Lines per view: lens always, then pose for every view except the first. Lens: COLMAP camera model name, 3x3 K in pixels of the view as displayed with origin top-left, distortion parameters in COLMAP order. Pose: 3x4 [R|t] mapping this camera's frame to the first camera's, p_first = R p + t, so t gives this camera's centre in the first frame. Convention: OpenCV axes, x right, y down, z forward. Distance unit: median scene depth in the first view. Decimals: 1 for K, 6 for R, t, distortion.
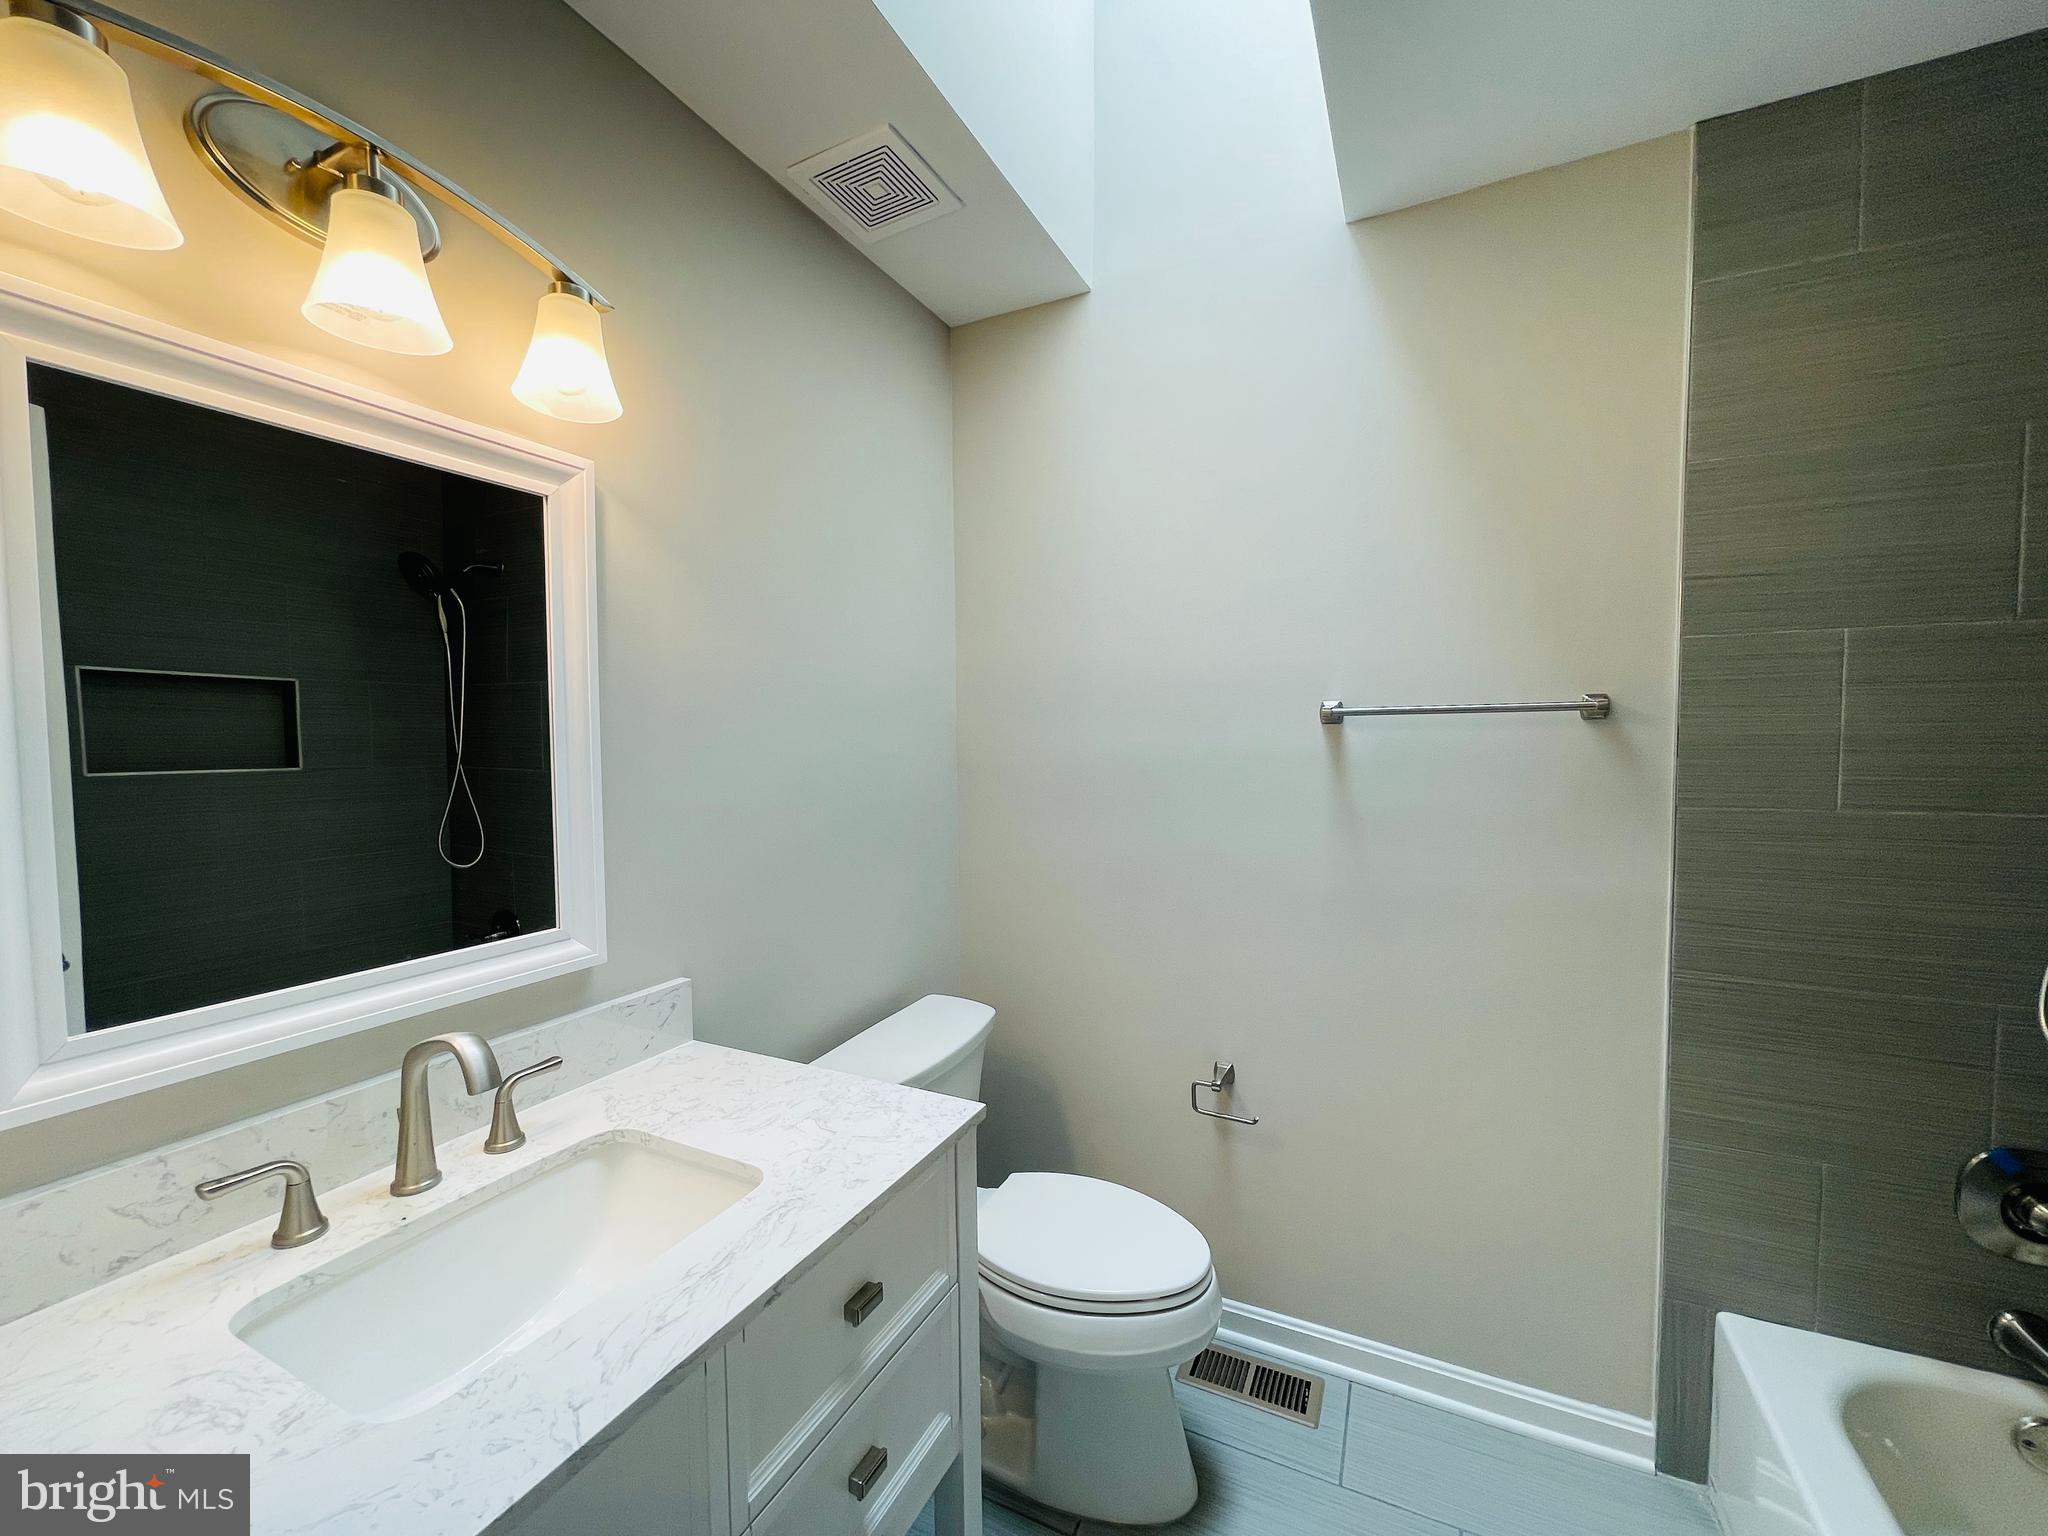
lens RADIAL K [[826.6, 0, 1020.8], [0, 826.6, 787.2], [0, 0, 1]] dist [-0.015267, 0.006225]
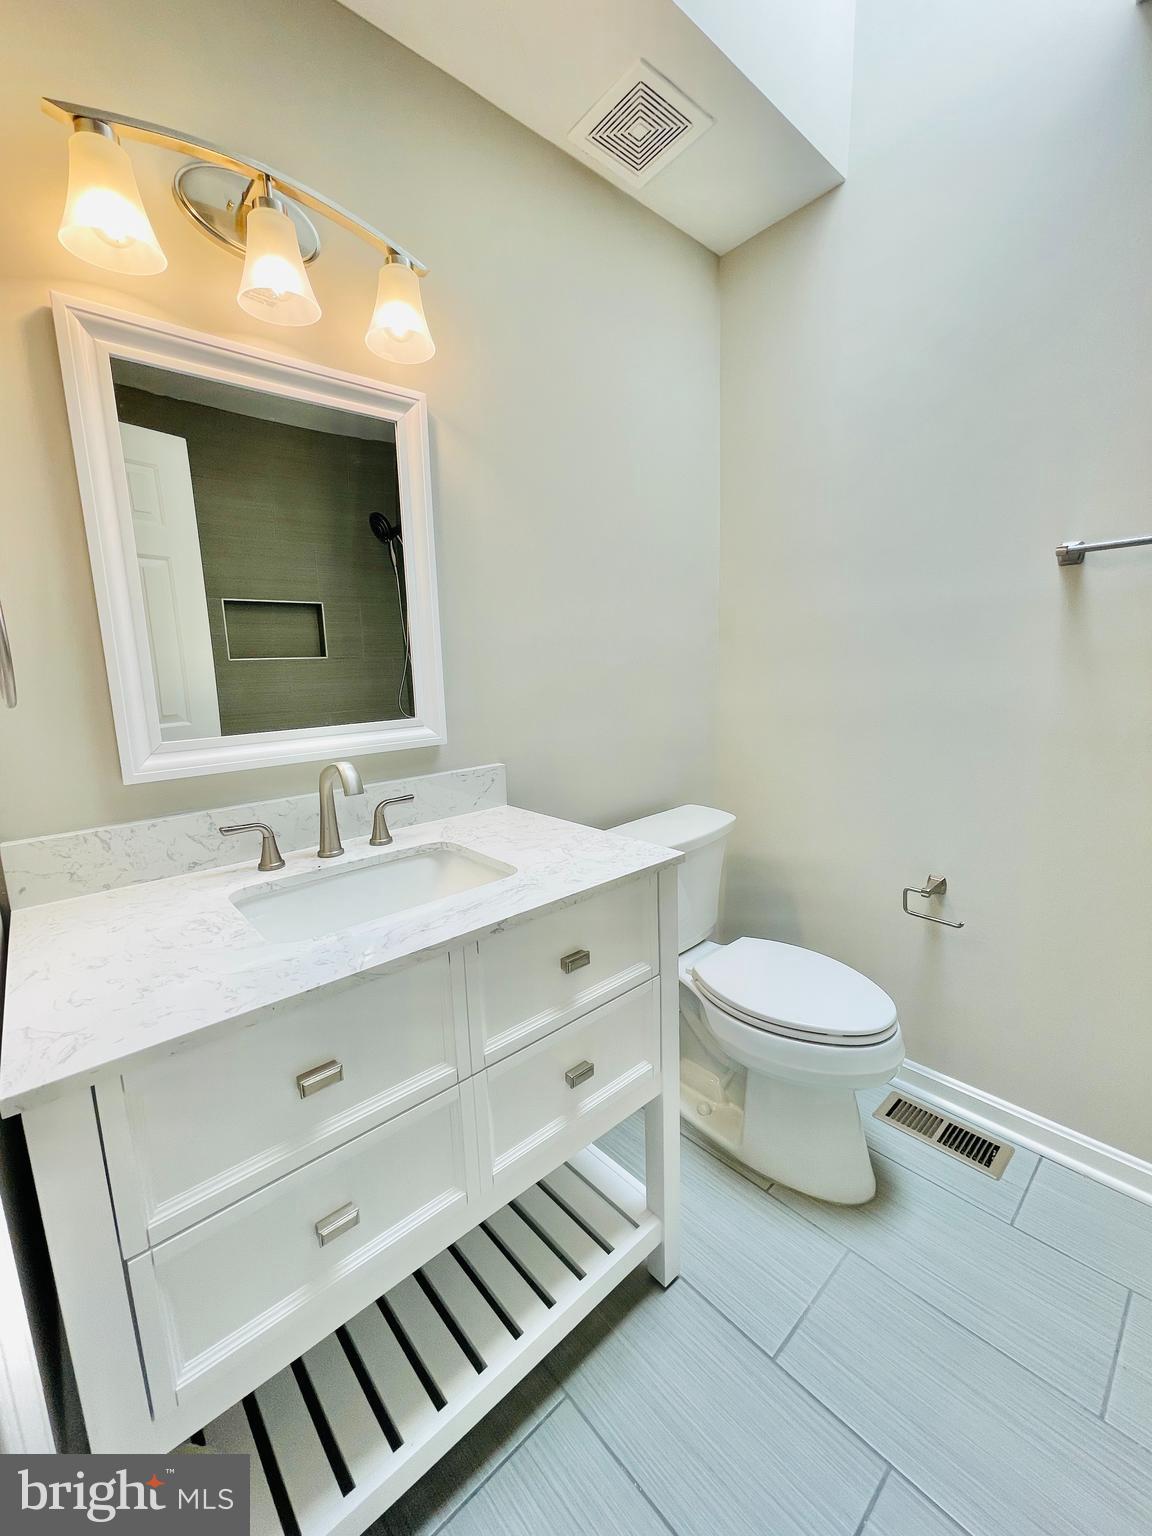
lens RADIAL K [[619.1, 0, 576.0], [0, 619.1, 768.0], [0, 0, 1]] dist [0.001178, 0.000025]
pose [[0.924947, 0.040227, -0.377962, 0.177415], [0.003957, 0.993311, 0.115403, 0.144915], [0.380076, -0.108237, 0.918601, 0.036461]]
